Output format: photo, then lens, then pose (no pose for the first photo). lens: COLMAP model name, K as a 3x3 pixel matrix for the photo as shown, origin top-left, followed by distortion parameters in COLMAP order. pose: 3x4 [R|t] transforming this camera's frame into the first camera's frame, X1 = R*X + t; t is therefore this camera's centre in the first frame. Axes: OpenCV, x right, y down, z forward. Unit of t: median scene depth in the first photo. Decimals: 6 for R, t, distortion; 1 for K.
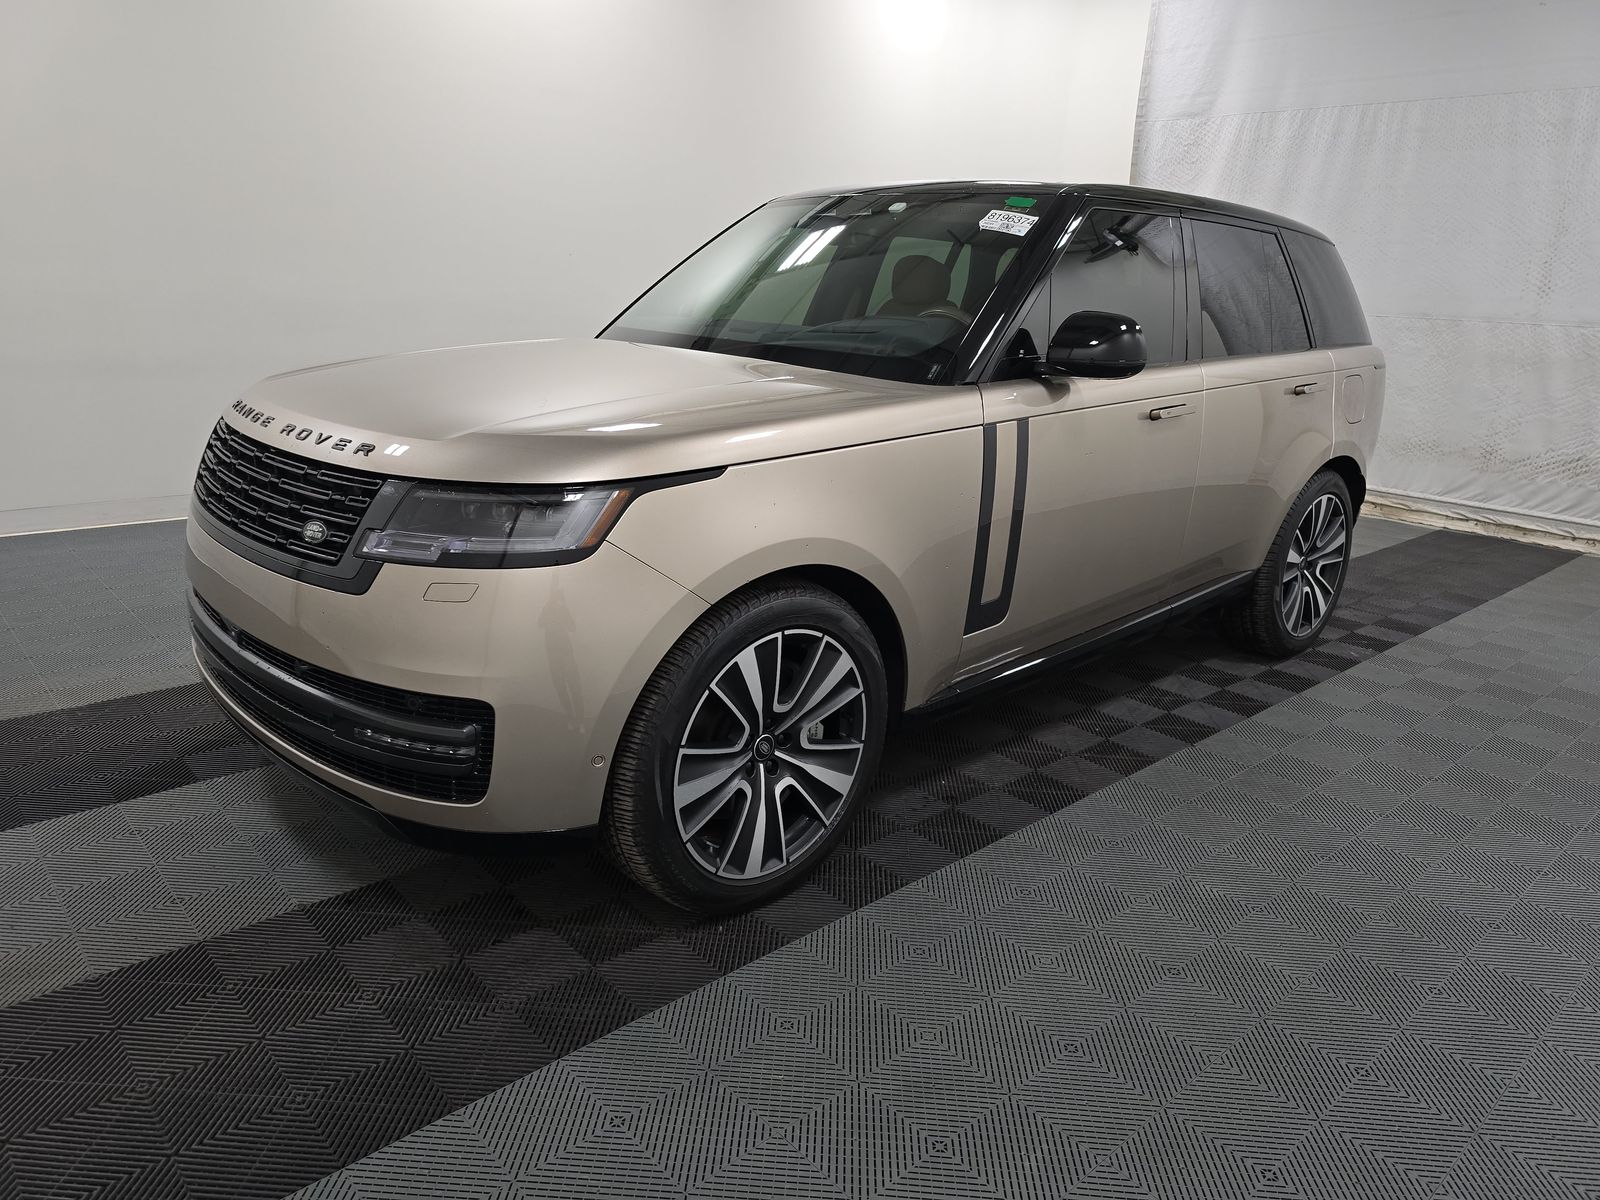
lens RADIAL K [[1077.2, 0, 800.0], [0, 1077.2, 600.0], [0, 0, 1]] dist [0.053667, -0.037845]
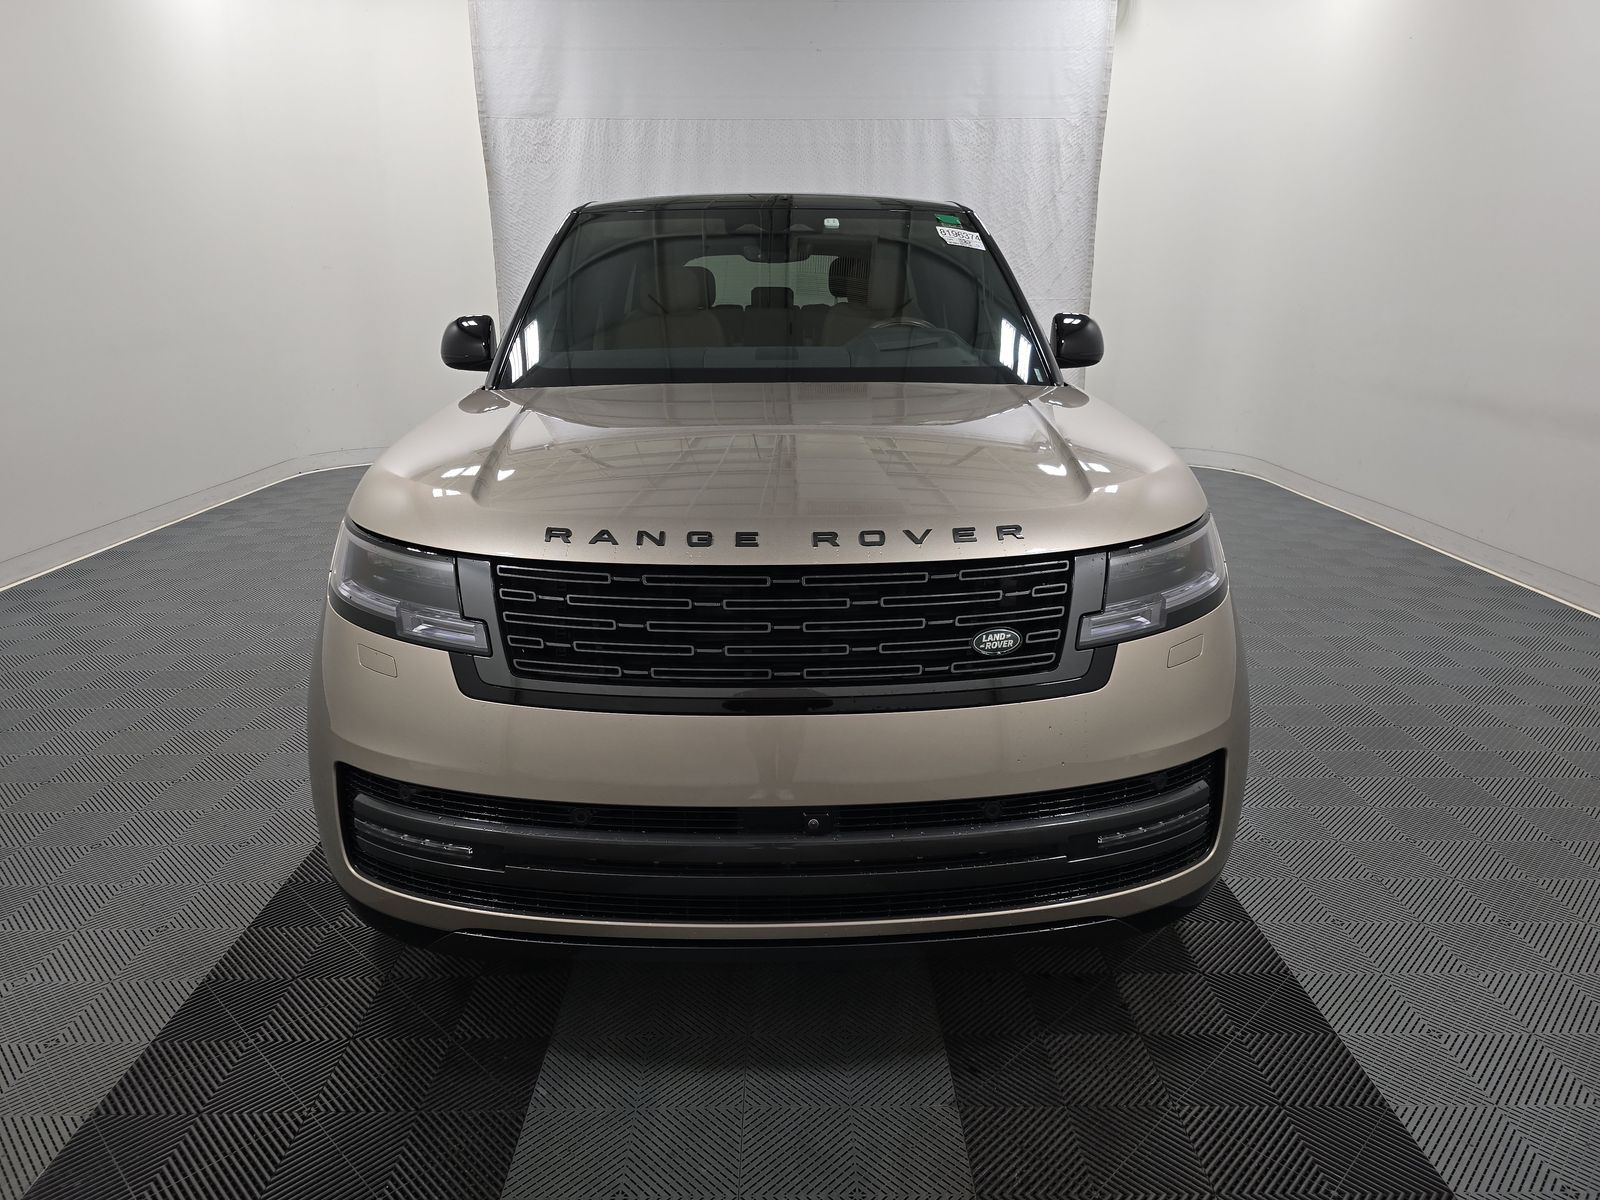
lens RADIAL K [[1077.2, 0, 800.0], [0, 1077.2, 600.0], [0, 0, 1]] dist [0.053667, -0.037845]
pose [[0.661537, -0.256034, 0.704851, -0.335306], [0.246208, 0.961964, 0.118351, -0.068404], [-0.708343, 0.095246, 0.699413, 0.157056]]
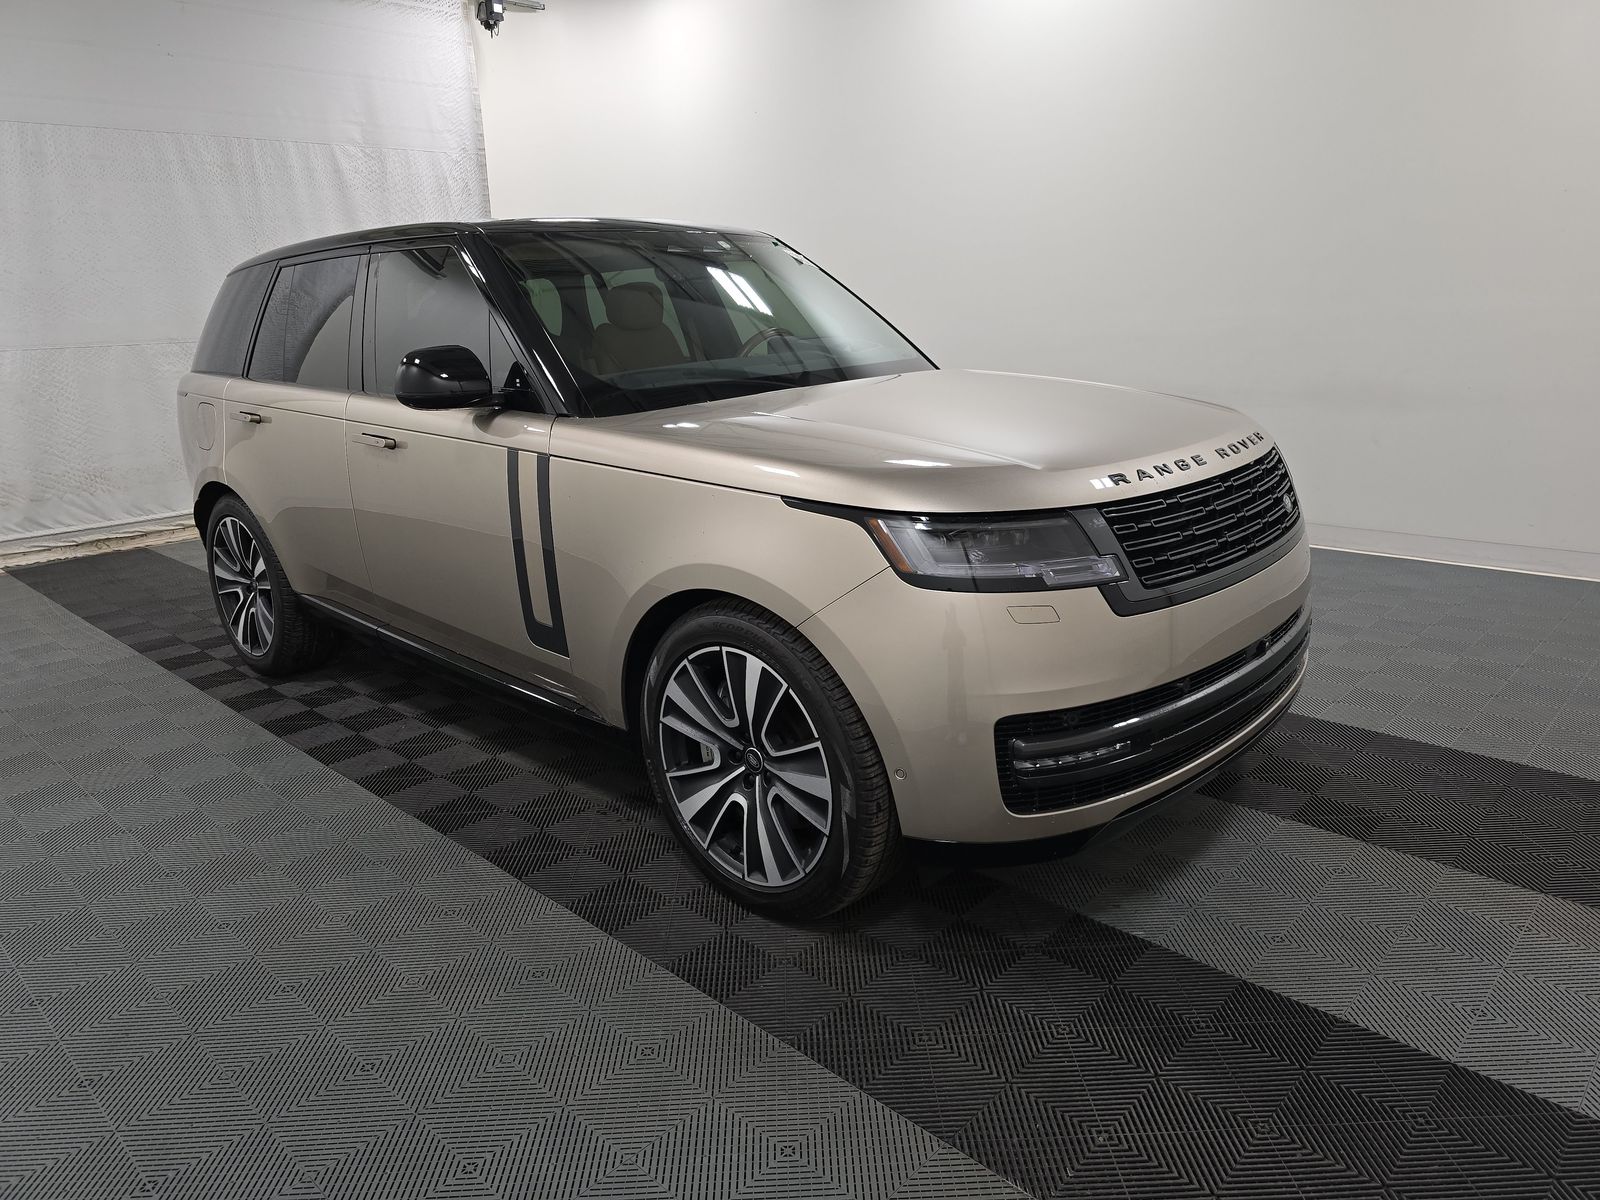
lens RADIAL K [[1077.2, 0, 800.0], [0, 1077.2, 600.0], [0, 0, 1]] dist [0.053667, -0.037845]
pose [[-0.078911, -0.309212, 0.947714, -0.496591], [0.323609, 0.891248, 0.317734, -0.166861], [-0.942895, 0.331761, 0.029735, 0.462637]]
